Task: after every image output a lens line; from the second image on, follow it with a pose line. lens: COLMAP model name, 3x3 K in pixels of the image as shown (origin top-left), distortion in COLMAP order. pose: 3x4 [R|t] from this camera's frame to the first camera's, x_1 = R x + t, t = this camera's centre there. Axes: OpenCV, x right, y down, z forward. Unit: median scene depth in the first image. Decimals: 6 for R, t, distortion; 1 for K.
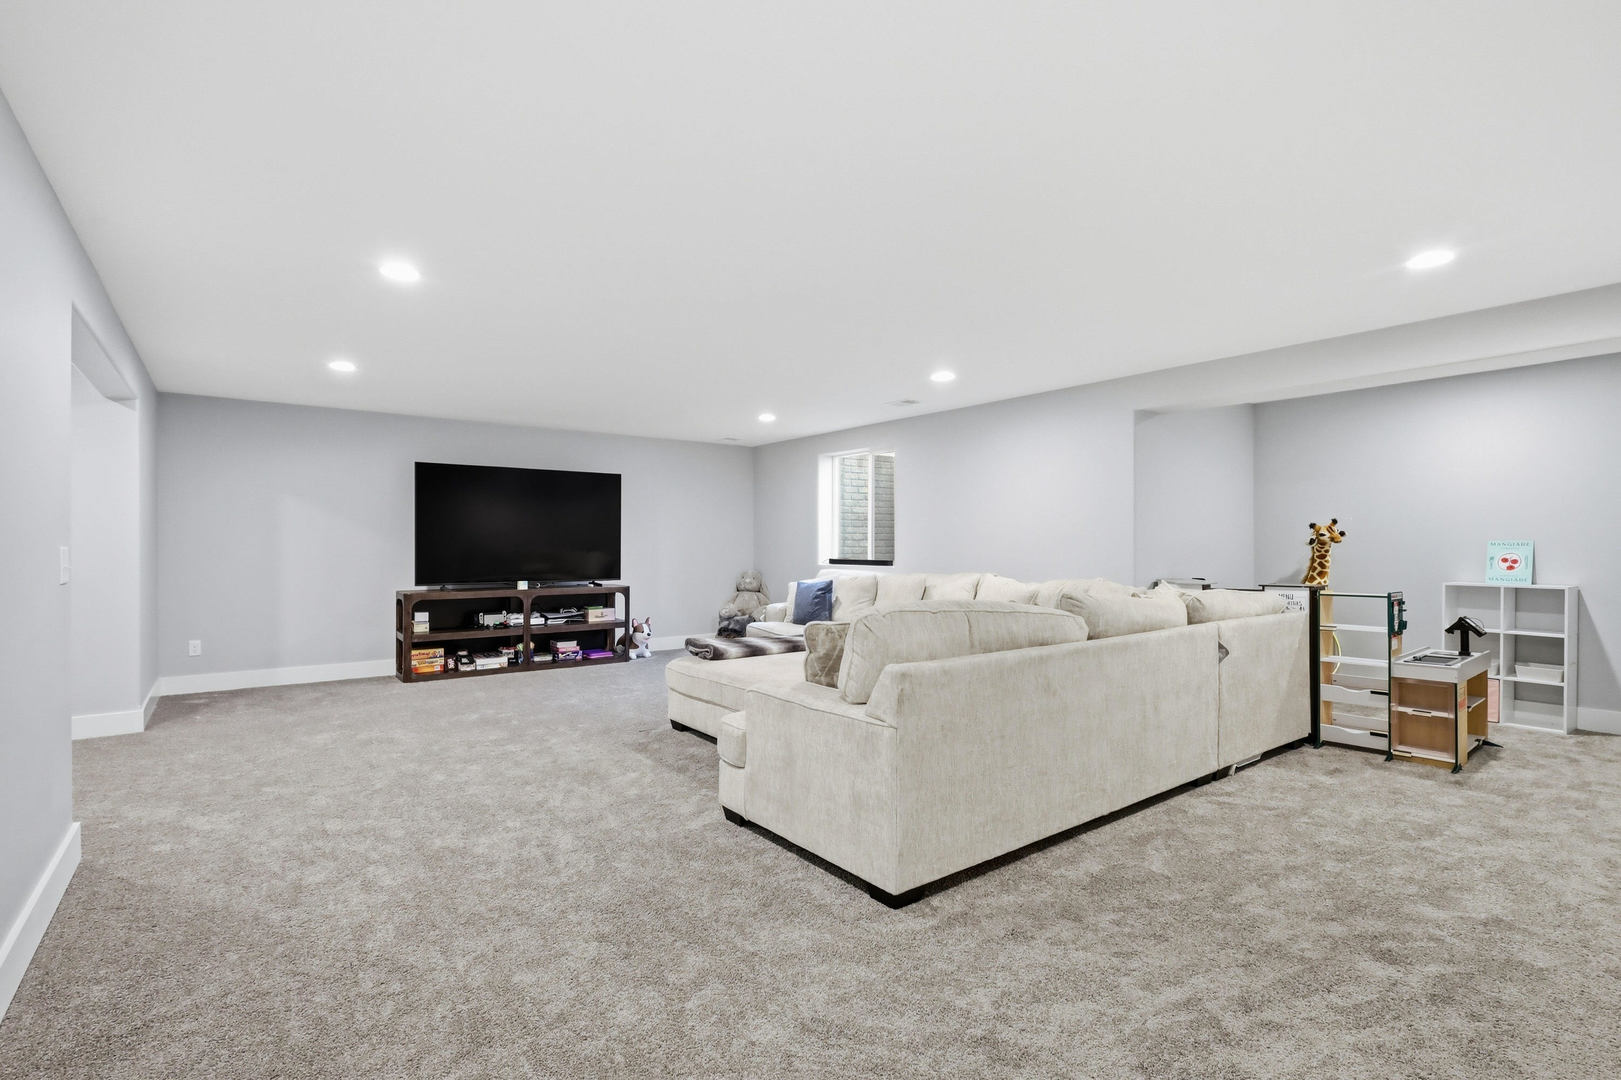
lens RADIAL K [[750.9, 0, 812.6], [0, 750.9, 544.6], [0, 0, 1]] dist [0.001475, 0.000752]
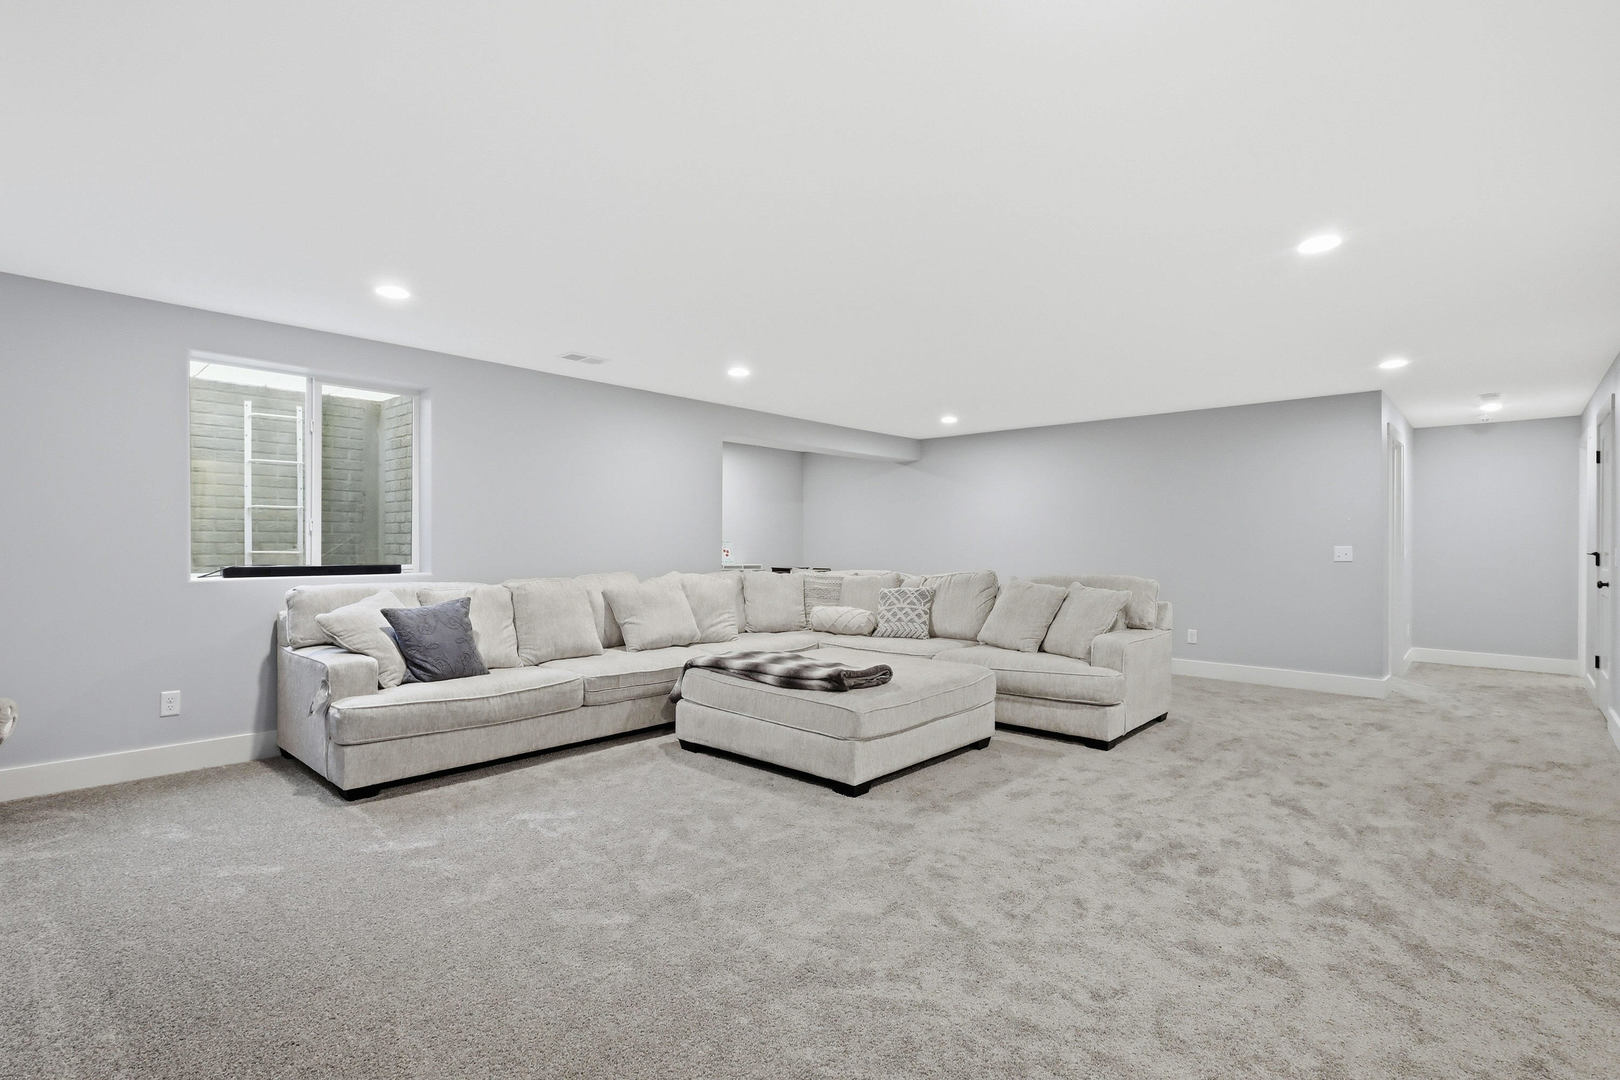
lens RADIAL K [[750.4, 0, 811.2], [0, 750.4, 541.9], [0, 0, 1]] dist [0.001475, 0.000752]
pose [[-0.168312, 0.000641, 0.985734, -0.611986], [-0.004565, 0.999989, -0.001430, 0.001010], [-0.985723, -0.004740, -0.168307, 0.798771]]
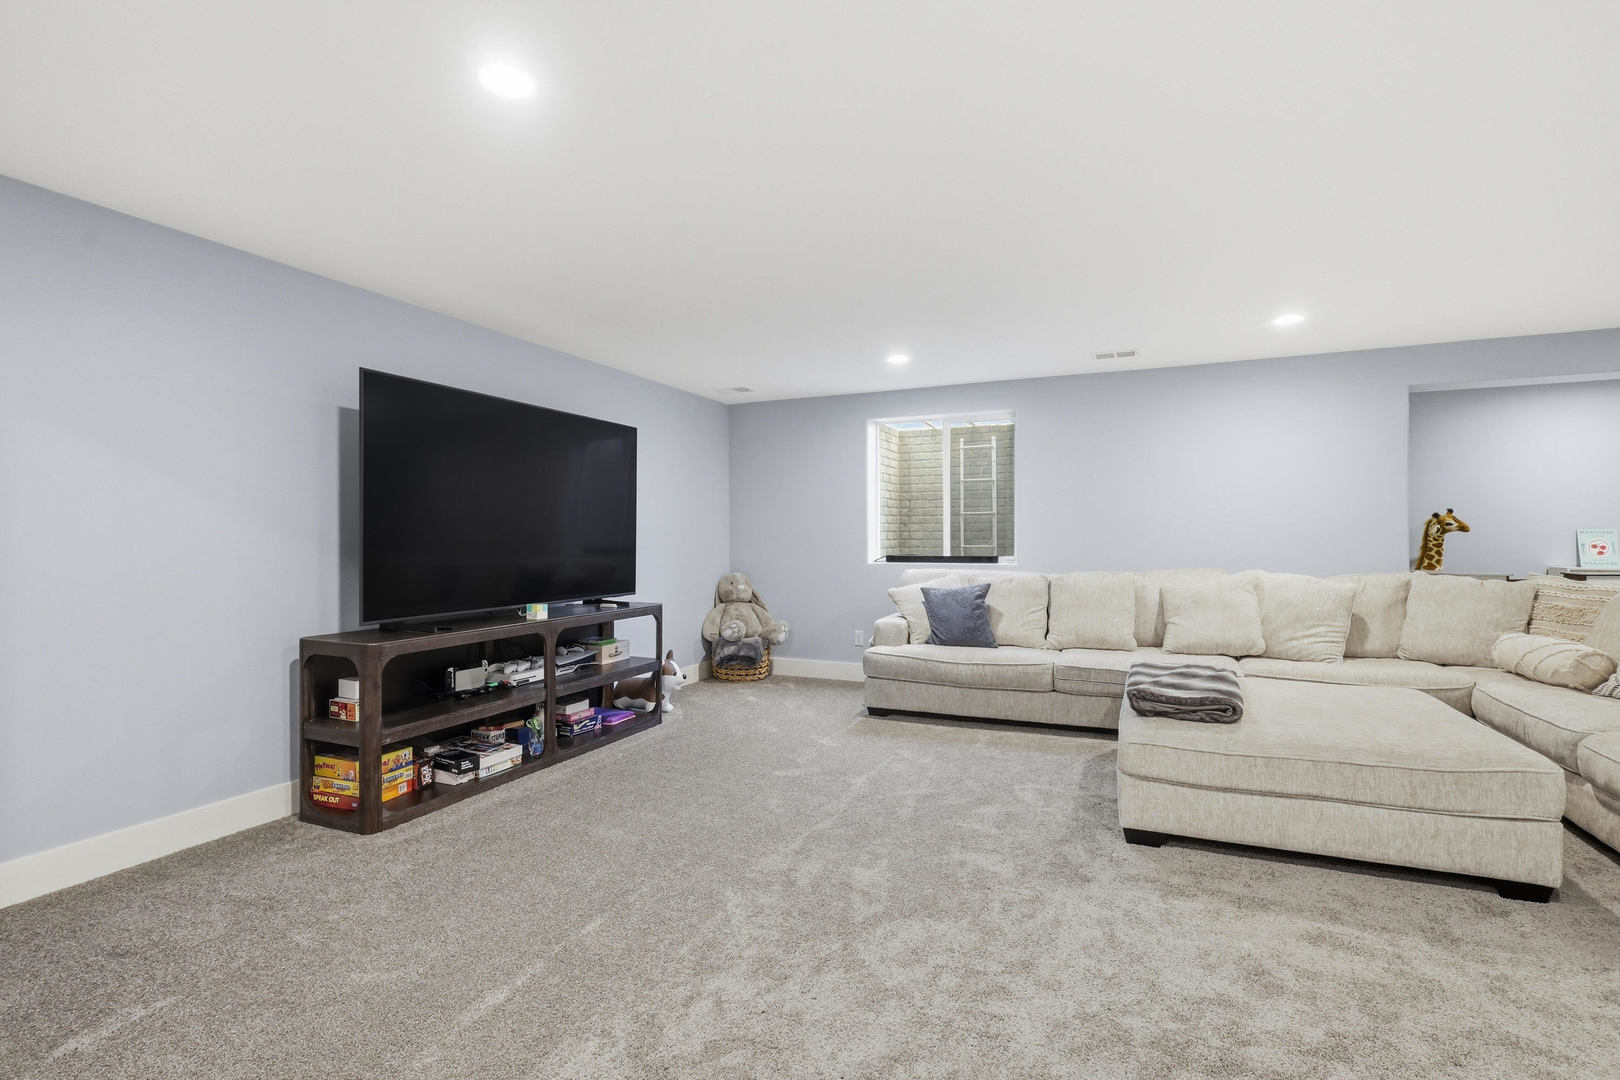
lens RADIAL K [[750.4, 0, 808.6], [0, 750.4, 540.5], [0, 0, 1]] dist [0.001475, 0.000752]
pose [[0.875124, -0.005787, 0.483864, -0.478906], [0.006258, 0.999980, 0.000642, 0.002680], [-0.483858, 0.002467, 0.875143, 0.417831]]
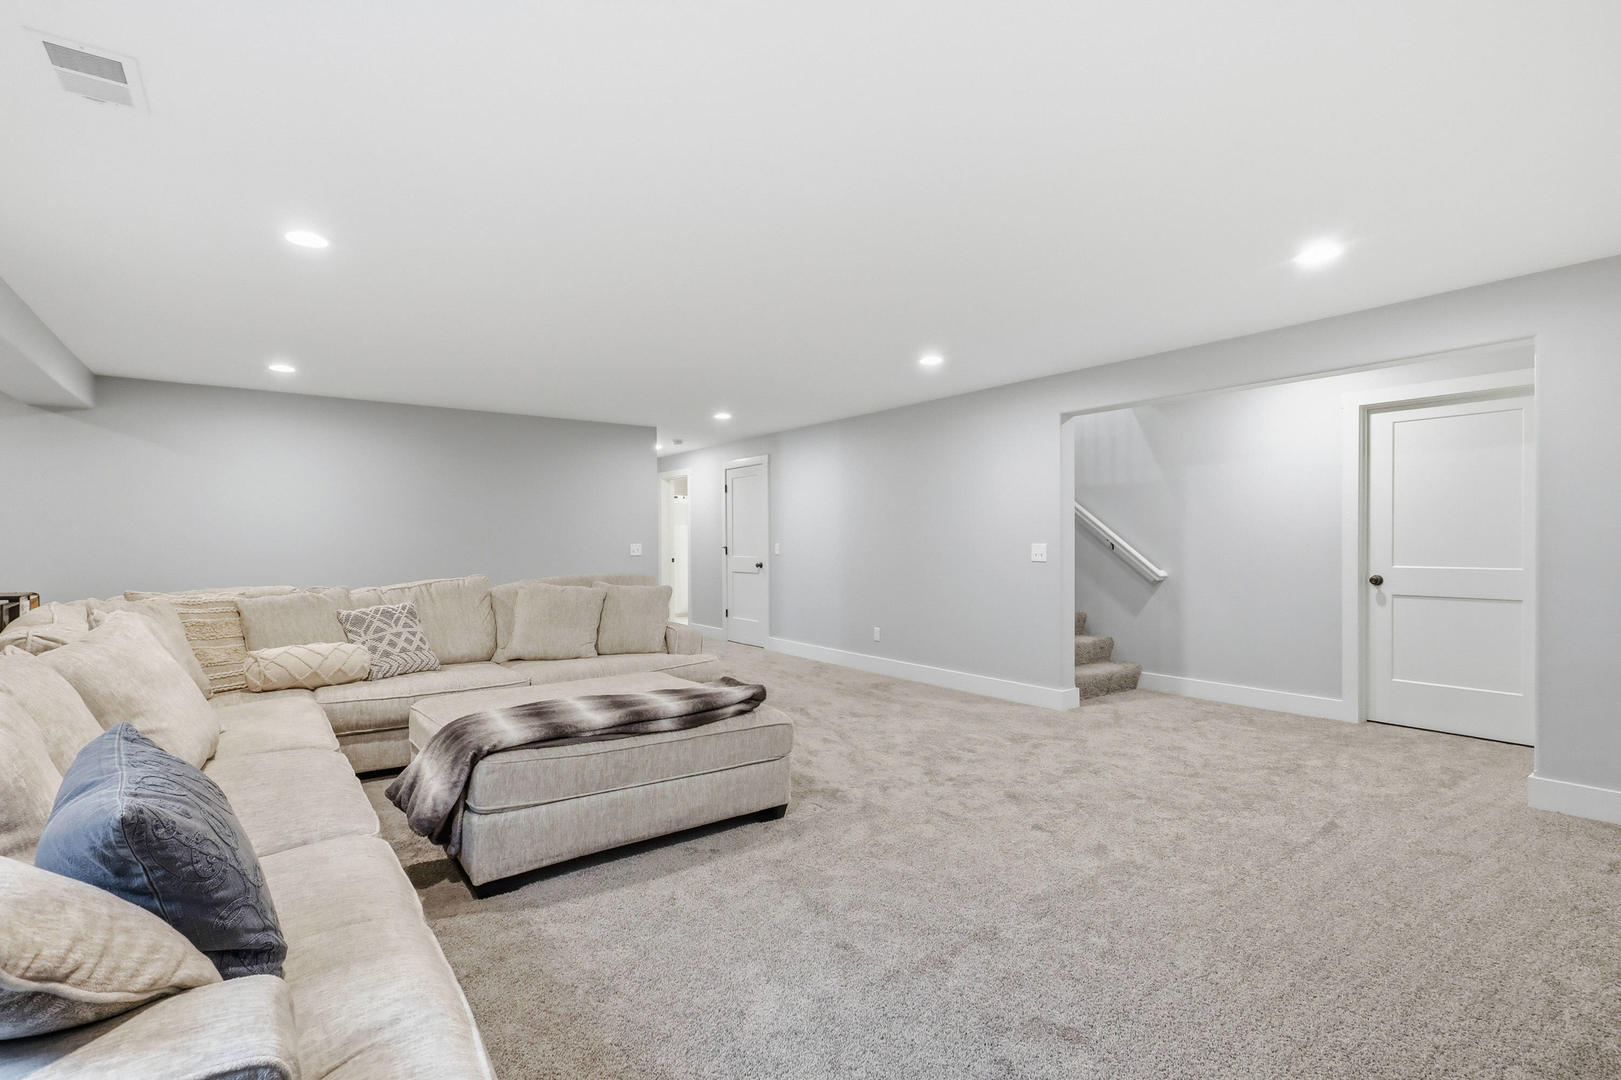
lens RADIAL K [[750.9, 0, 808.3], [0, 750.9, 544.1], [0, 0, 1]] dist [0.001475, 0.000752]
pose [[-0.999002, 0.003779, 0.044495, -0.176345], [0.003878, 0.999990, 0.002146, 0.001051], [-0.044487, 0.002316, -0.999007, 1.135032]]
